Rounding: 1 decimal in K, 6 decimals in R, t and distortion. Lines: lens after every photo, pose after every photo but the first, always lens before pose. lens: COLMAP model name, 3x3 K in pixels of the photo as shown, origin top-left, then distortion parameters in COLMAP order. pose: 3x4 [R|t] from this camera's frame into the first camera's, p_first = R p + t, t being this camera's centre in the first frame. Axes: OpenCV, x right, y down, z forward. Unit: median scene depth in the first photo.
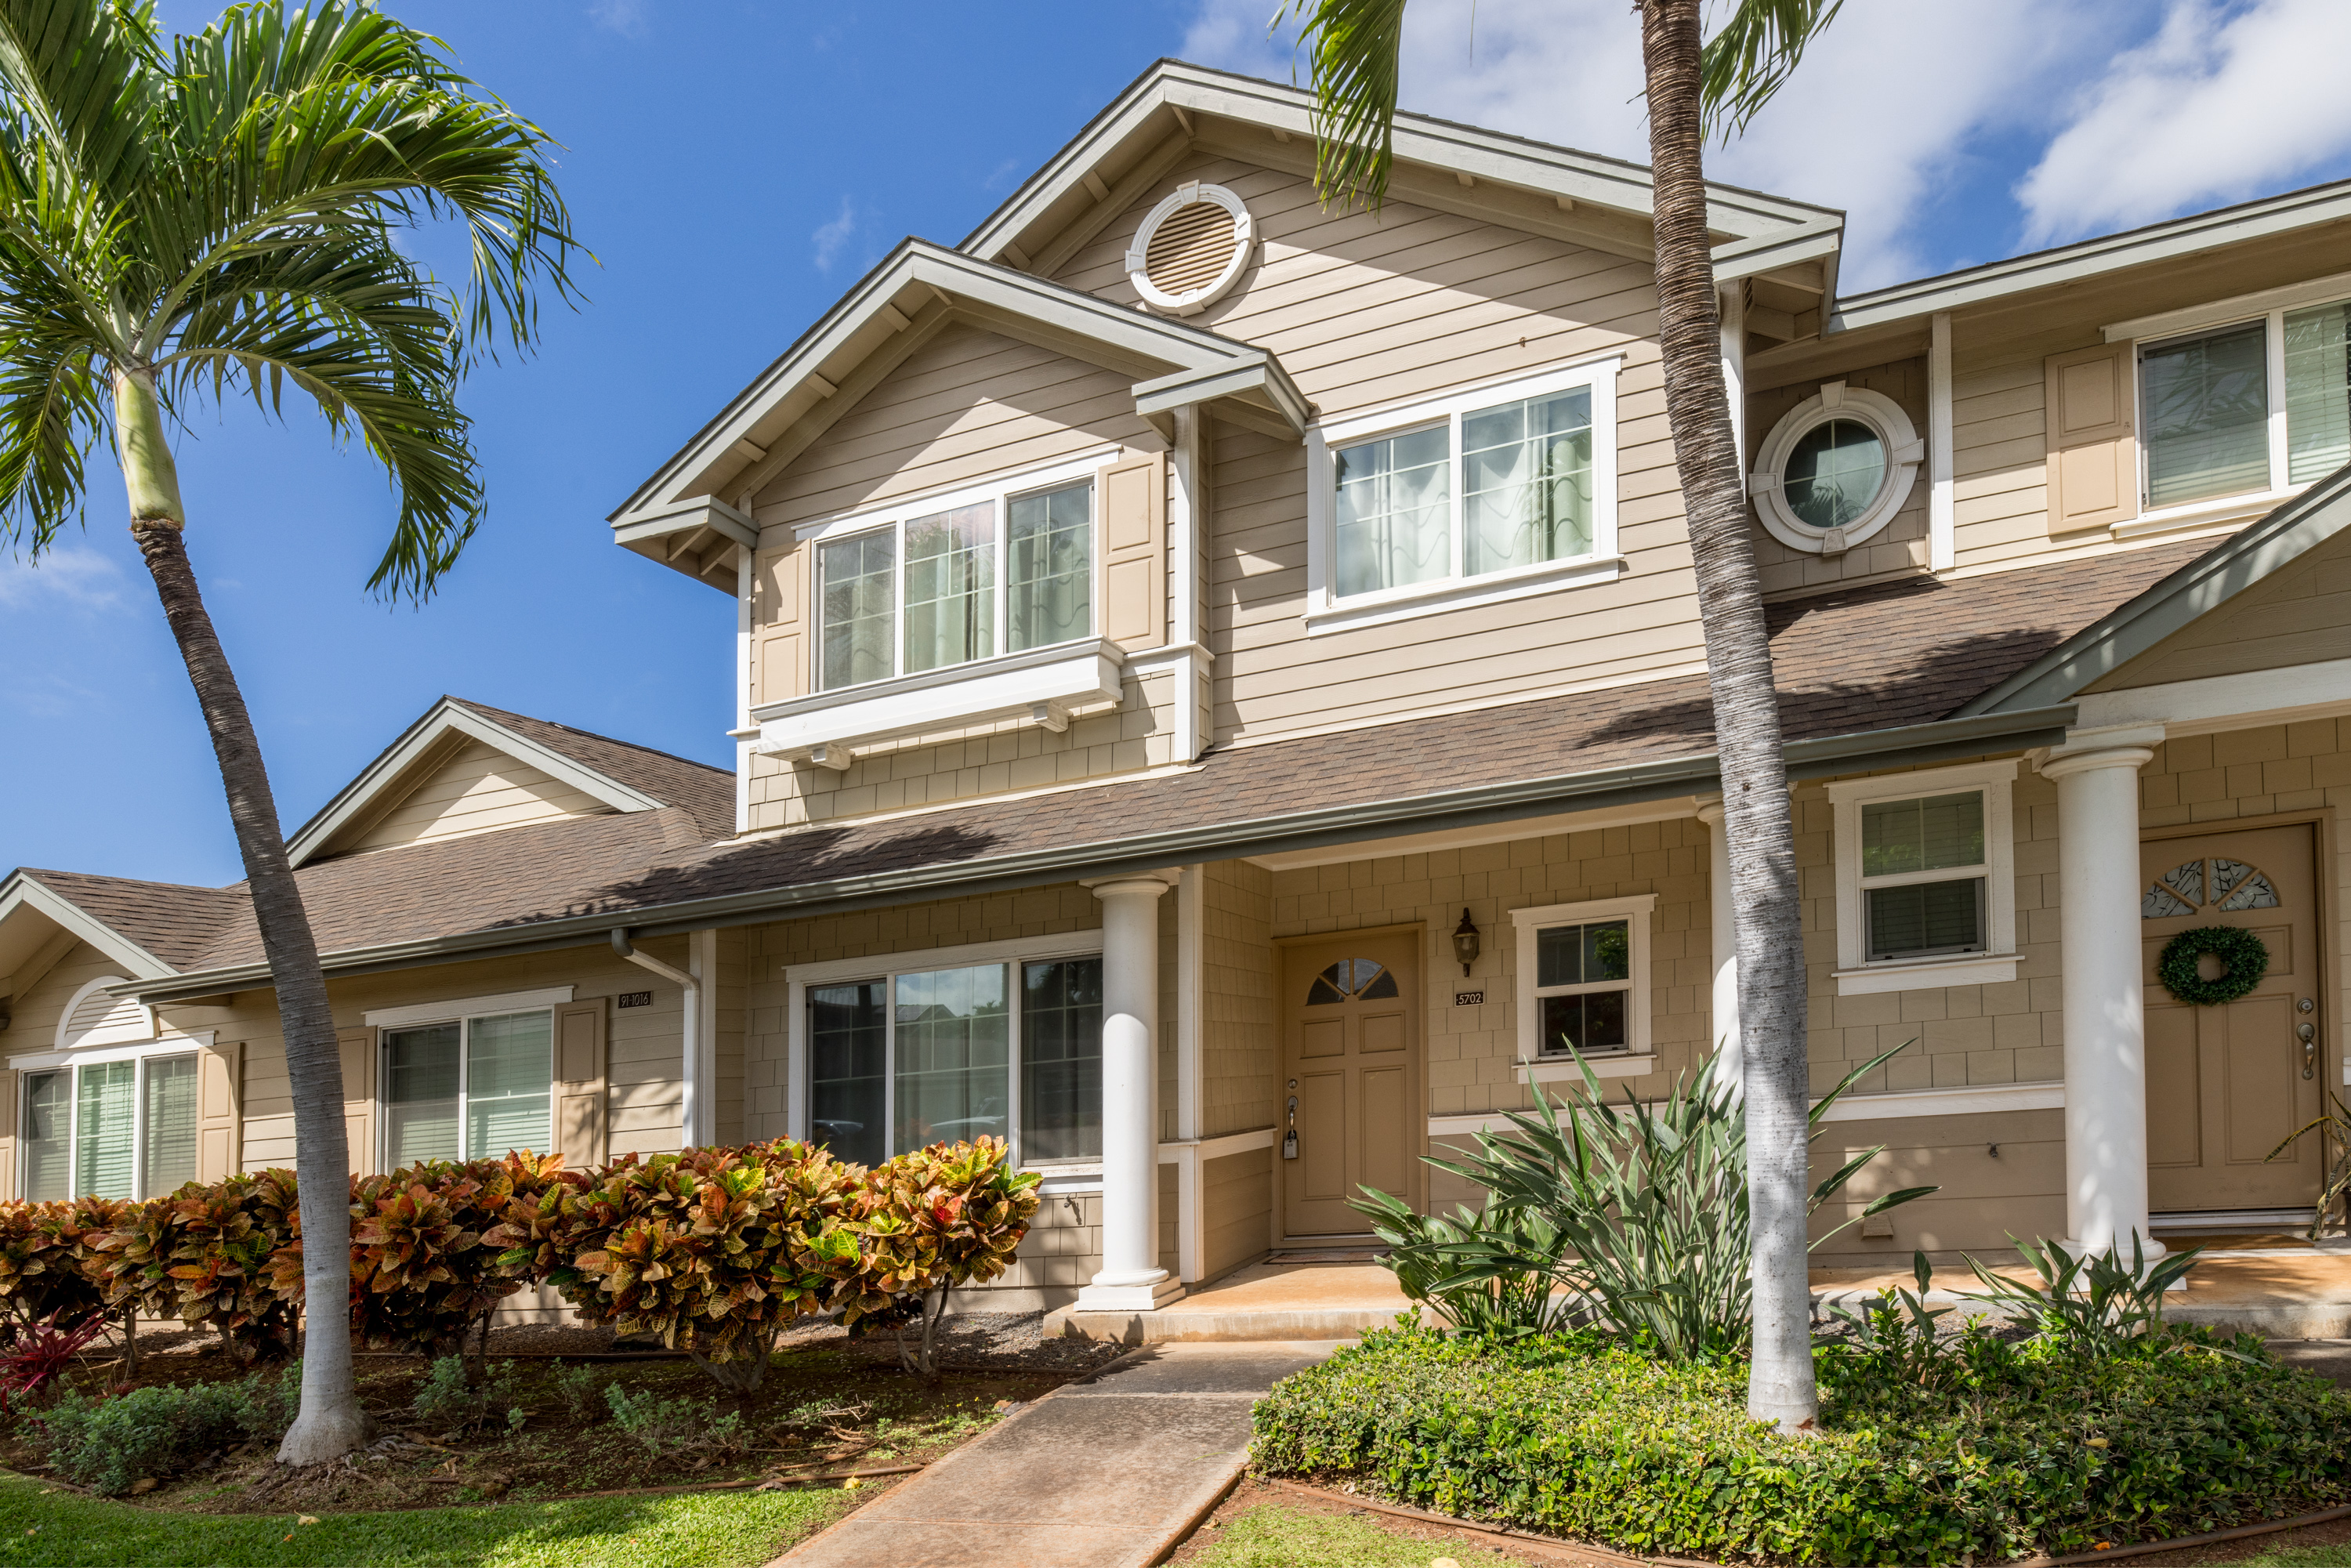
lens RADIAL K [[1343.2, 0, 1175.5], [0, 1343.2, 784.0], [0, 0, 1]] dist [-0.000056, -0.001045]
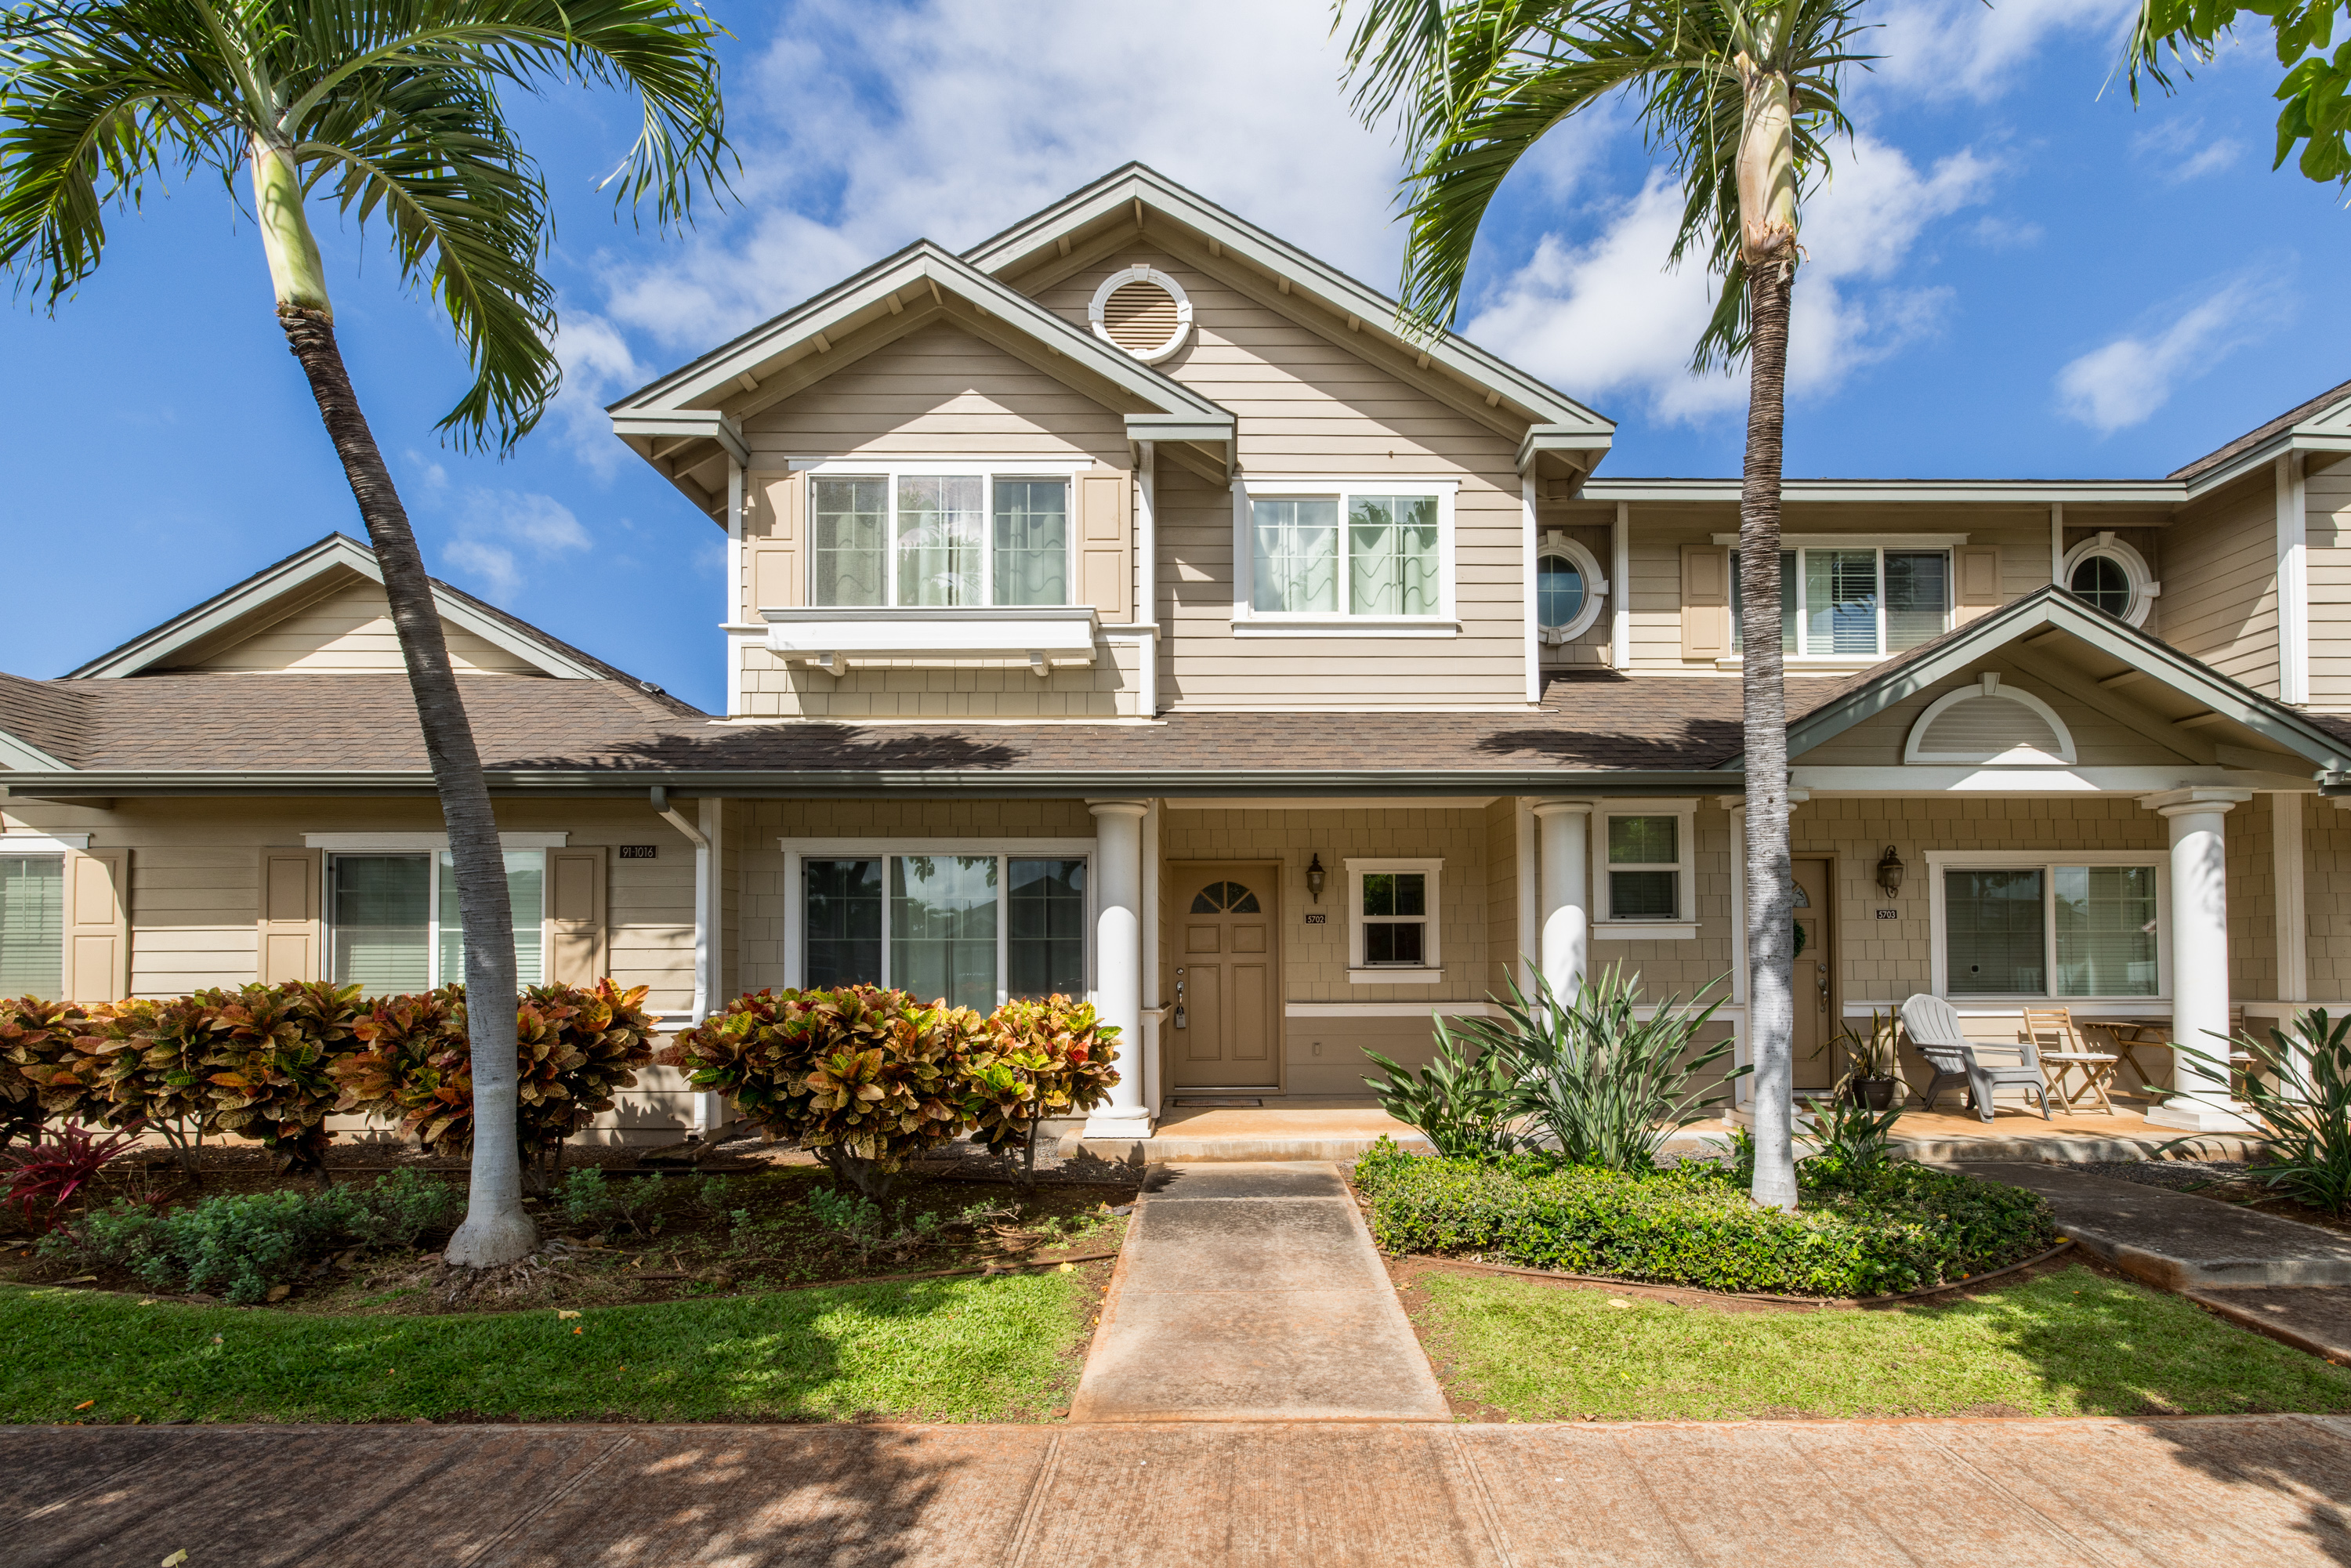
lens RADIAL K [[1033.3, 0, 1253.3], [0, 1033.3, 762.1], [0, 0, 1]] dist [-0.001145, 0.000098]
pose [[0.929264, 0.141887, 0.341081, -0.217397], [-0.145655, 0.989227, -0.014676, 0.025370], [-0.339489, -0.036042, 0.939919, 0.035161]]
